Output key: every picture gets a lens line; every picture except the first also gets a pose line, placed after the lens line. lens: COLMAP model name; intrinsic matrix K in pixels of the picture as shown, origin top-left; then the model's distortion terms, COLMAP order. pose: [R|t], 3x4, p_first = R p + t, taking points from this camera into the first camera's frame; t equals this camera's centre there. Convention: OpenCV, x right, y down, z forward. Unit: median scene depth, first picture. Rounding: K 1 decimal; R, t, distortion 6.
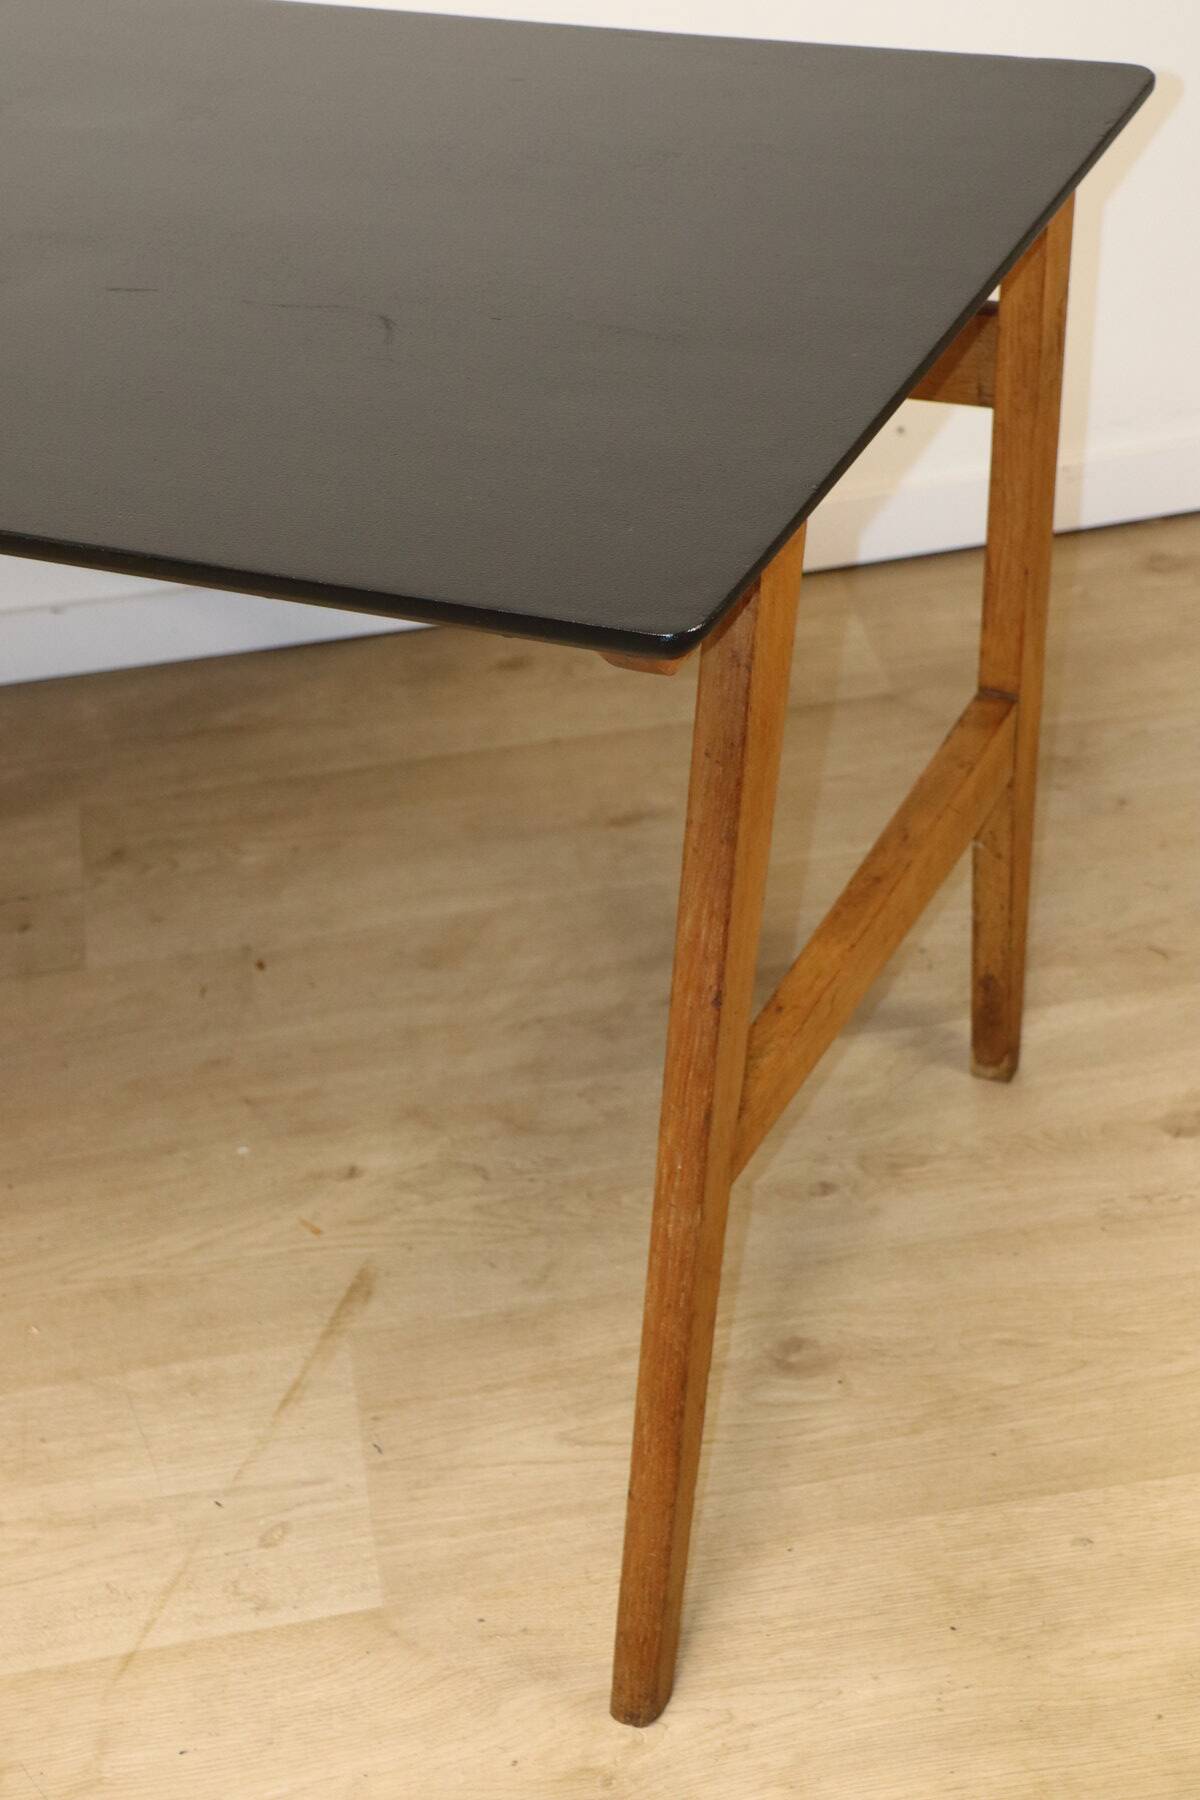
lens RADIAL K [[3212.2, 0, 614.9], [0, 3212.2, 896.2], [0, 0, 1]] dist [0.234783, 0.000000]
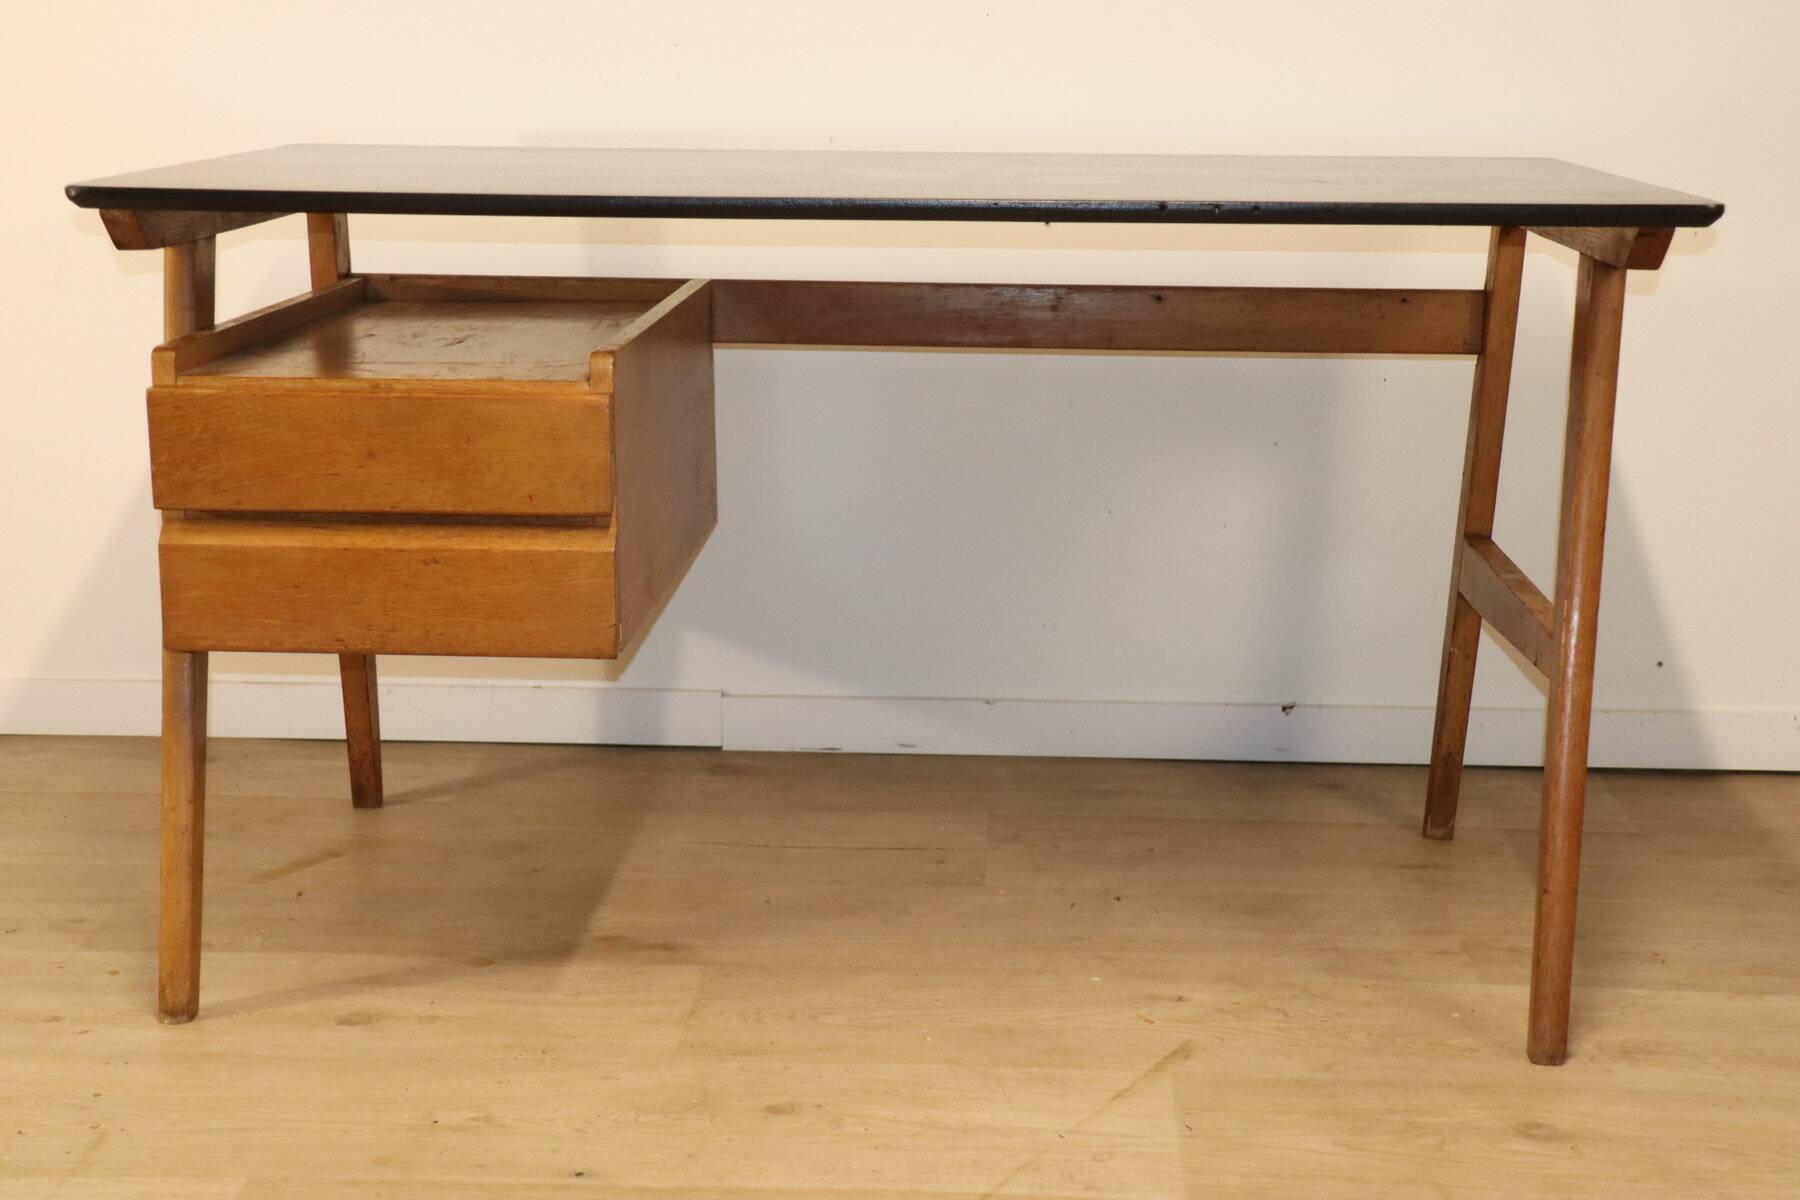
lens RADIAL K [[2681.1, 0, 887.2], [0, 2681.1, 625.3], [0, 0, 1]] dist [0.156836, 0.000000]
pose [[0.974490, 0.126891, -0.185114, -0.017031], [-0.182265, 0.928726, -0.322874, 0.336049], [0.130950, 0.348377, 0.928162, -0.058838]]
